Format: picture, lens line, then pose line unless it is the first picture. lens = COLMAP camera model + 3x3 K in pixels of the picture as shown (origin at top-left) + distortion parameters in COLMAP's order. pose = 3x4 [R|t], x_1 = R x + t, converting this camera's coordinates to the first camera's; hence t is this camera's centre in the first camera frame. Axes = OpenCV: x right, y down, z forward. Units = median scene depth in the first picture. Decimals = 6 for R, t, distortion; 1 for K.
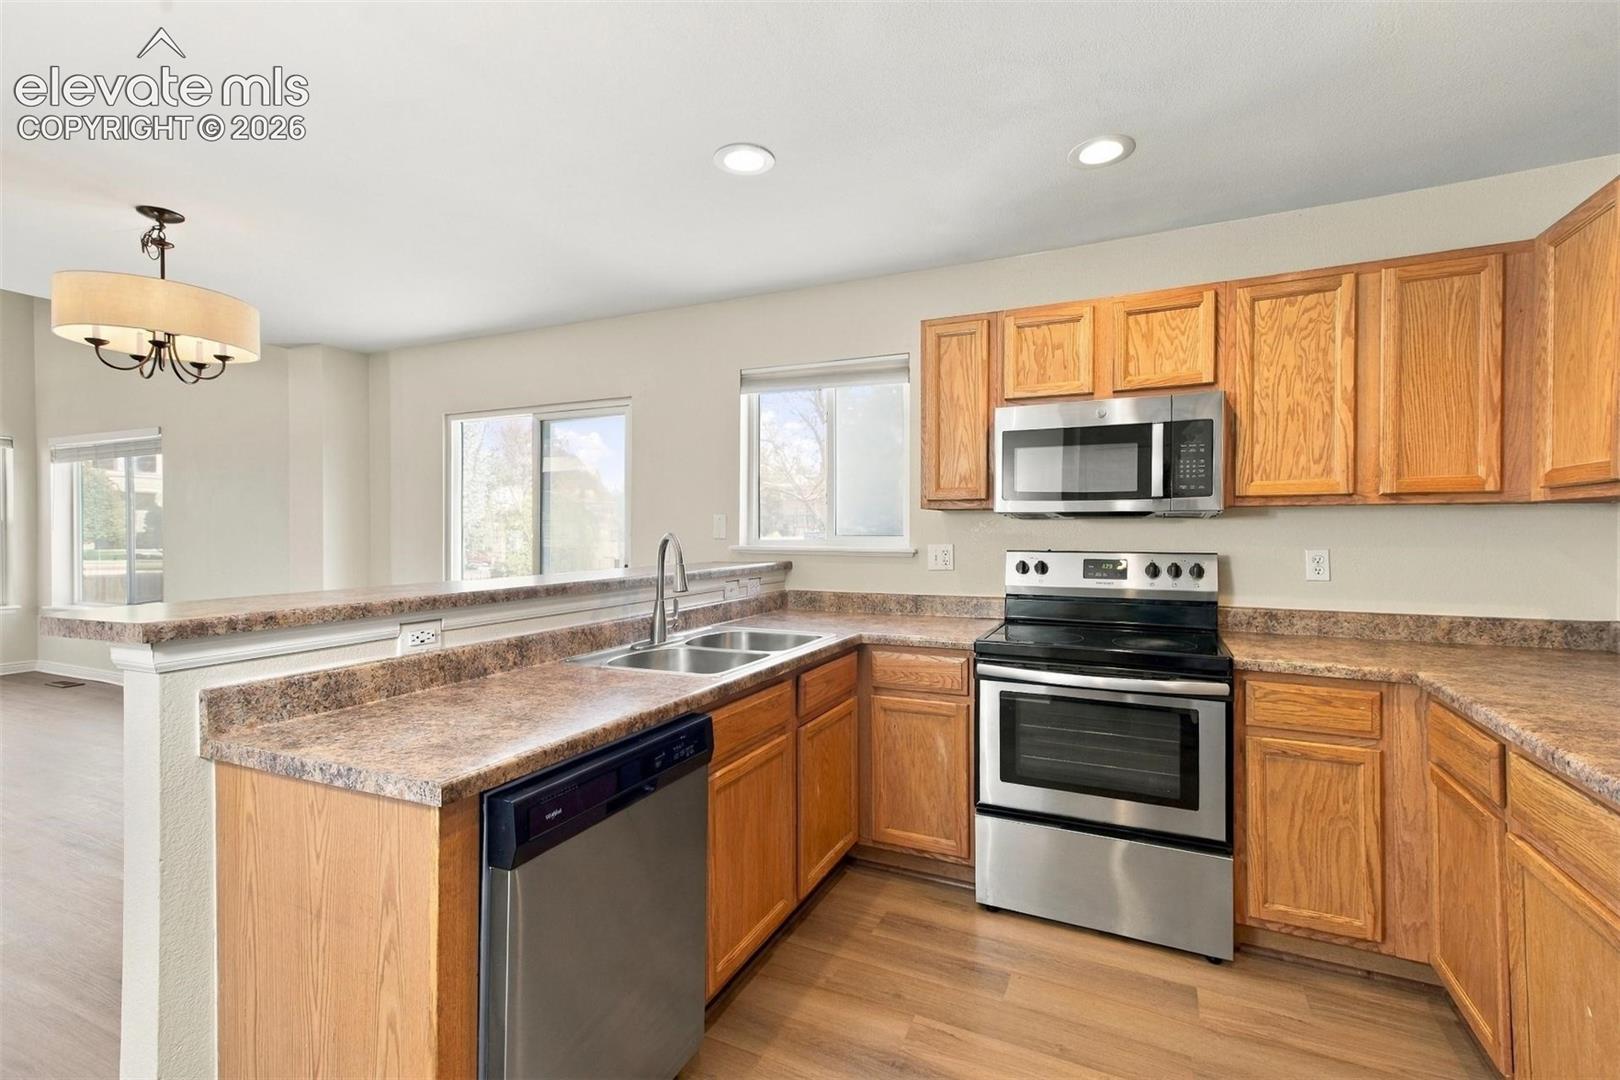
lens RADIAL K [[725.4, 0, 809.4], [0, 725.4, 532.6], [0, 0, 1]] dist [0.020922, -0.000231]
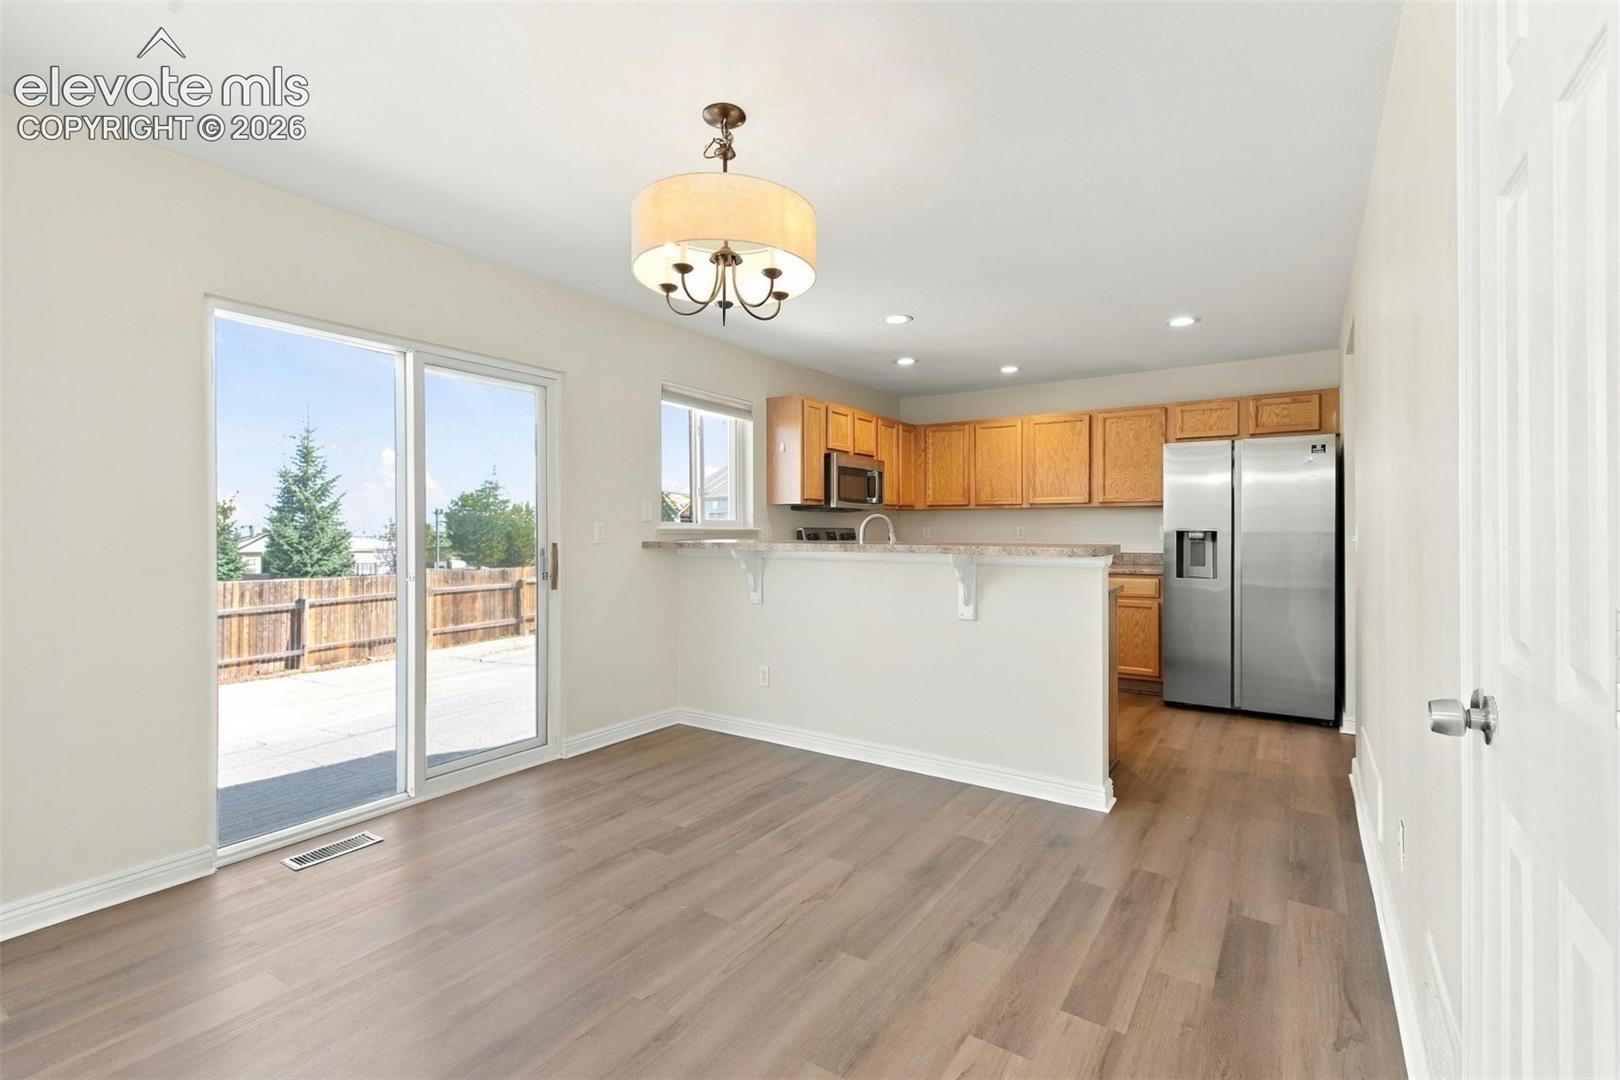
lens RADIAL K [[725.4, 0, 809.4], [0, 725.4, 532.6], [0, 0, 1]] dist [0.020922, -0.000231]
pose [[0.141631, -0.004683, 0.989908, -1.860765], [0.007093, 0.999968, 0.003715, 0.034813], [-0.989894, 0.006495, 0.141660, 0.900217]]
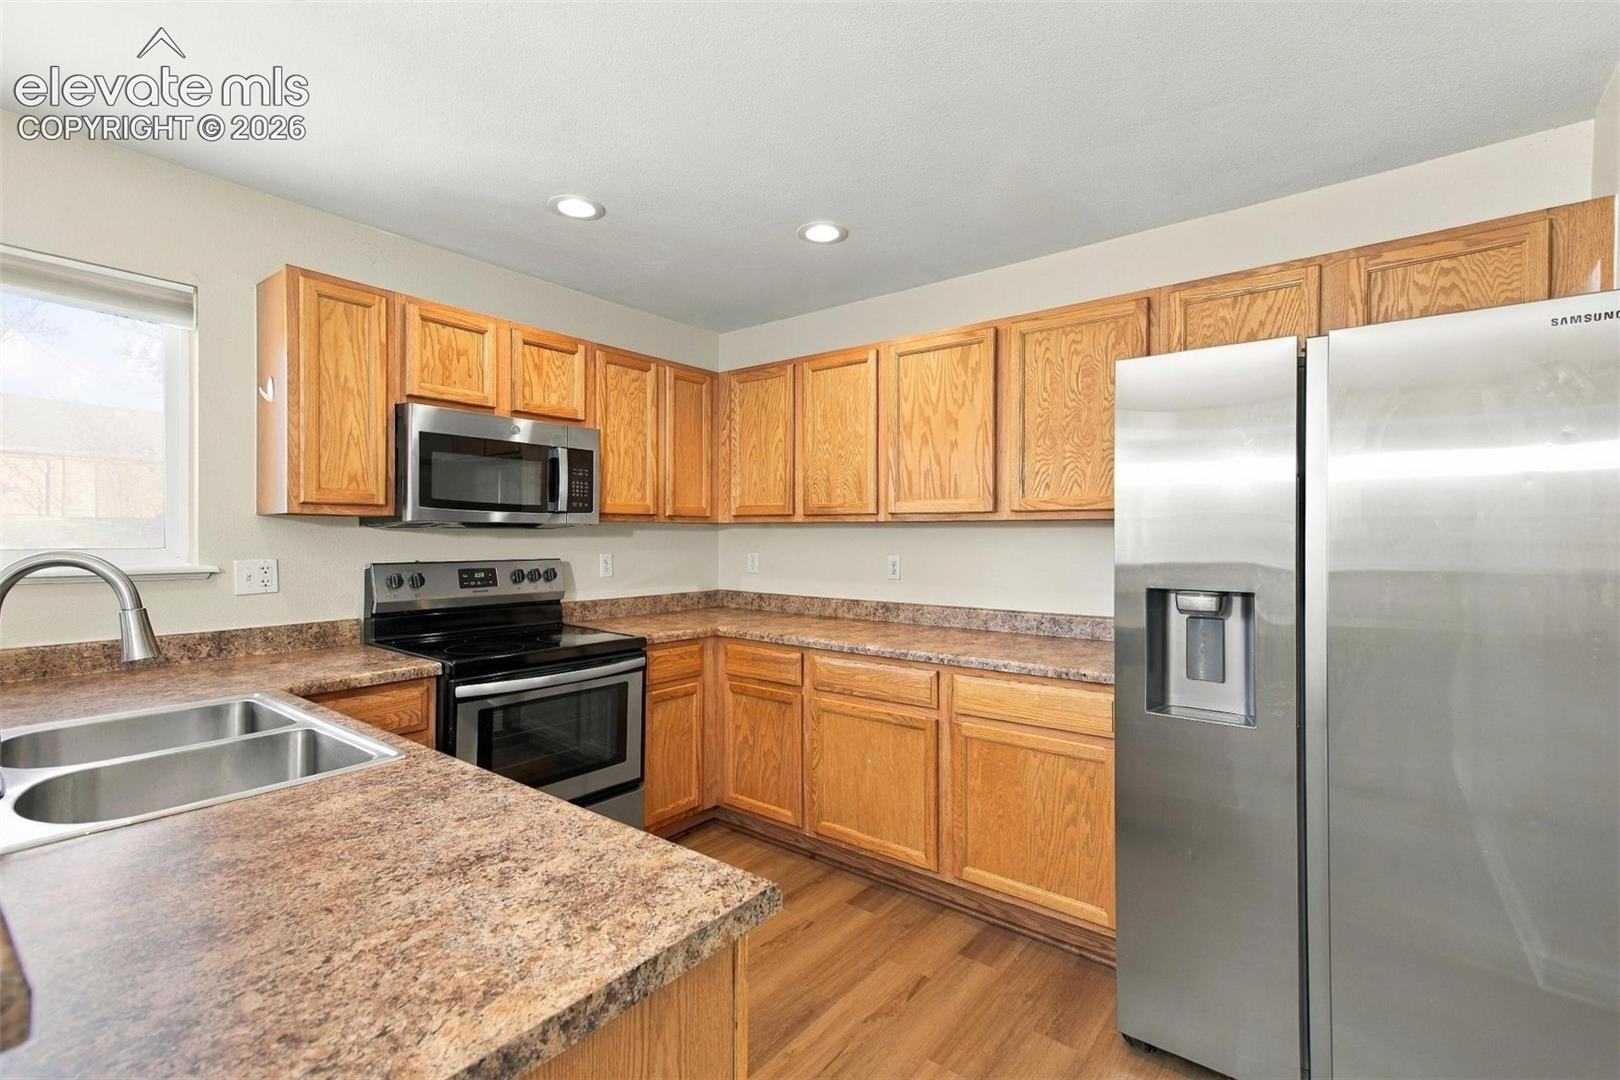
lens RADIAL K [[725.4, 0, 809.4], [0, 725.4, 532.6], [0, 0, 1]] dist [0.020922, -0.000231]
pose [[0.226564, 0.004641, 0.973985, -0.566879], [0.001197, 0.999987, -0.005043, -0.009215], [-0.973996, 0.002309, 0.226555, 0.360588]]
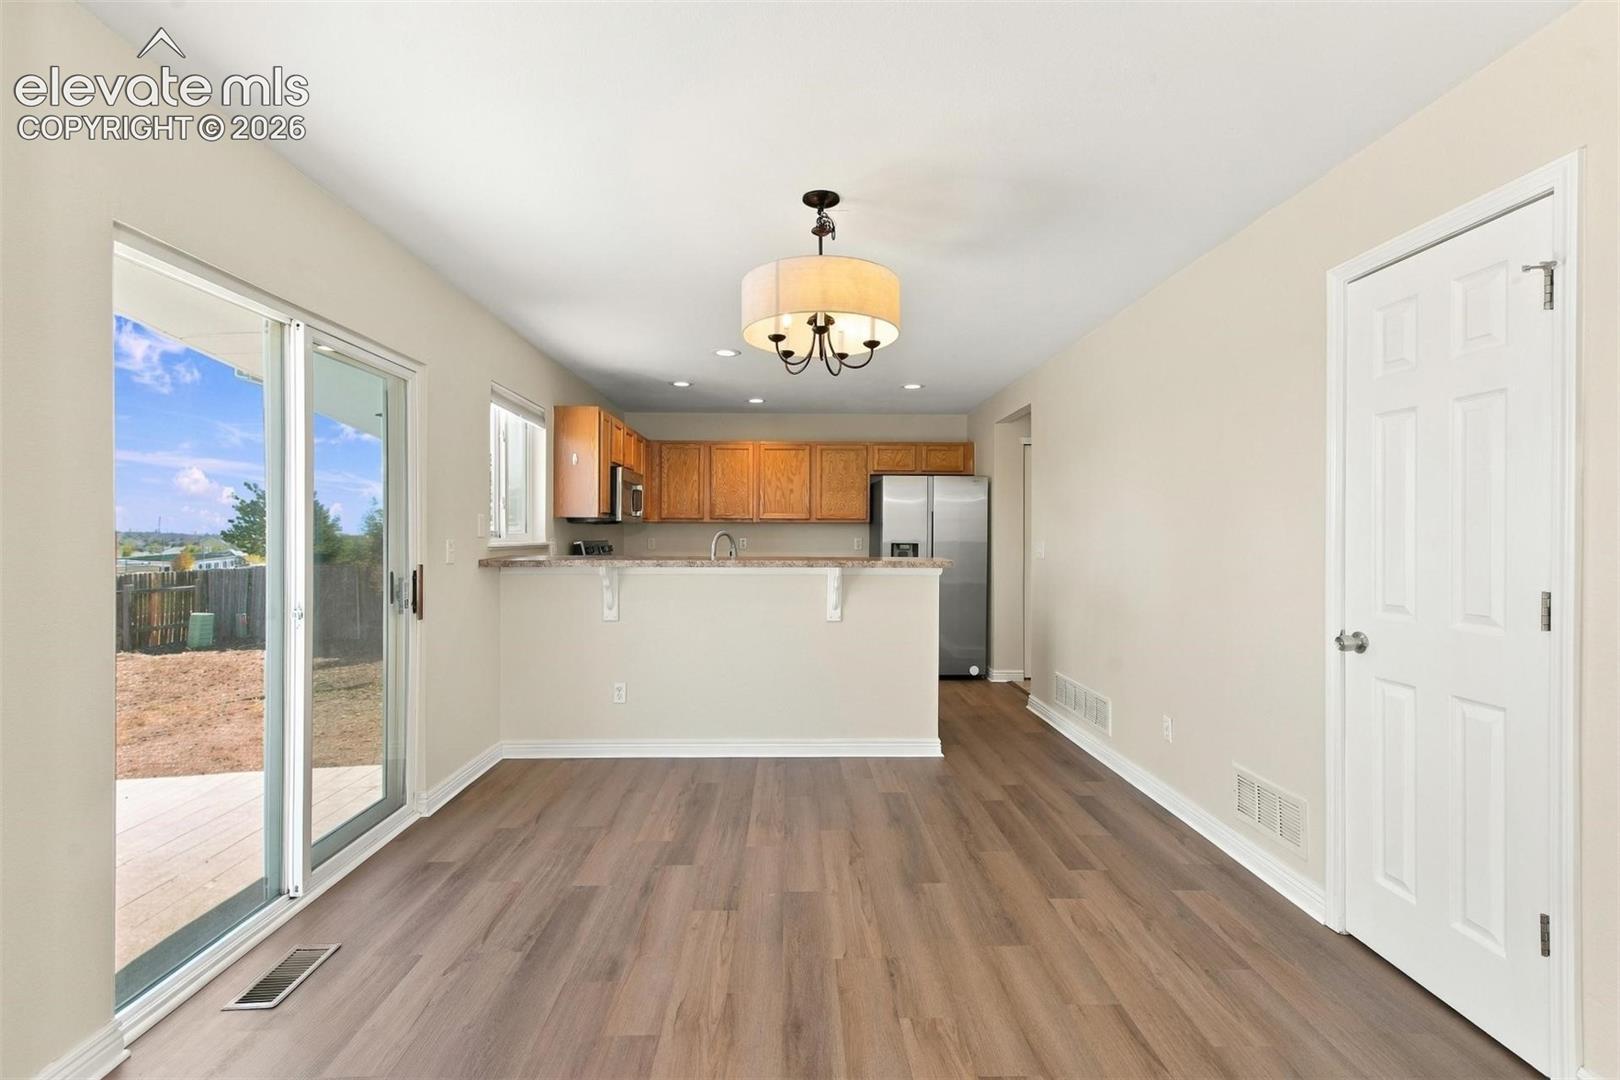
lens RADIAL K [[725.4, 0, 809.4], [0, 725.4, 532.6], [0, 0, 1]] dist [0.020922, -0.000231]
pose [[-0.457033, 0.002068, 0.889447, -1.903691], [0.005739, 0.999983, 0.000624, 0.004372], [-0.889431, 0.005390, -0.457037, 1.624273]]
